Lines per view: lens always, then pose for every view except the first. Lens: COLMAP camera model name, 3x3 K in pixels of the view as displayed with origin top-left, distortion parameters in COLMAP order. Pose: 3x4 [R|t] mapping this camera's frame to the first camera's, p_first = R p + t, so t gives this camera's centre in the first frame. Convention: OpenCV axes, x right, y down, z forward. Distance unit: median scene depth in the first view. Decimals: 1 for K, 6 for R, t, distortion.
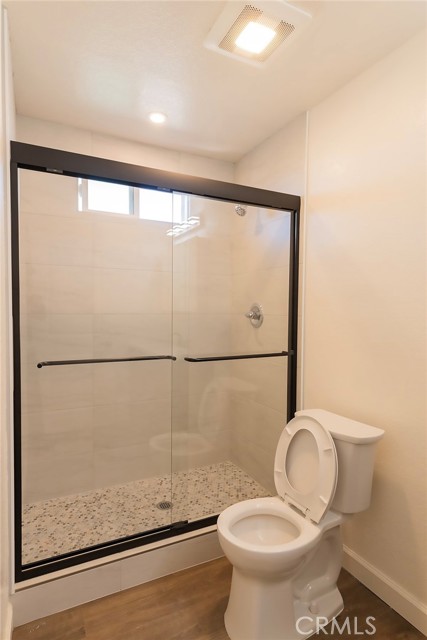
lens RADIAL K [[346.0, 0, 218.4], [0, 346.0, 319.9], [0, 0, 1]] dist [0.010001, -0.002765]
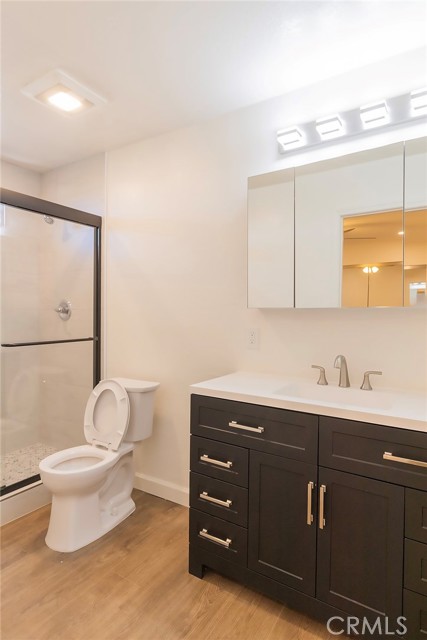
lens RADIAL K [[346.0, 0, 208.9], [0, 346.0, 316.5], [0, 0, 1]] dist [0.010001, -0.002765]
pose [[0.864540, -0.009689, 0.502470, -0.082853], [0.016617, 0.999819, -0.009310, 0.039740], [-0.502289, 0.016398, 0.864544, -0.367983]]
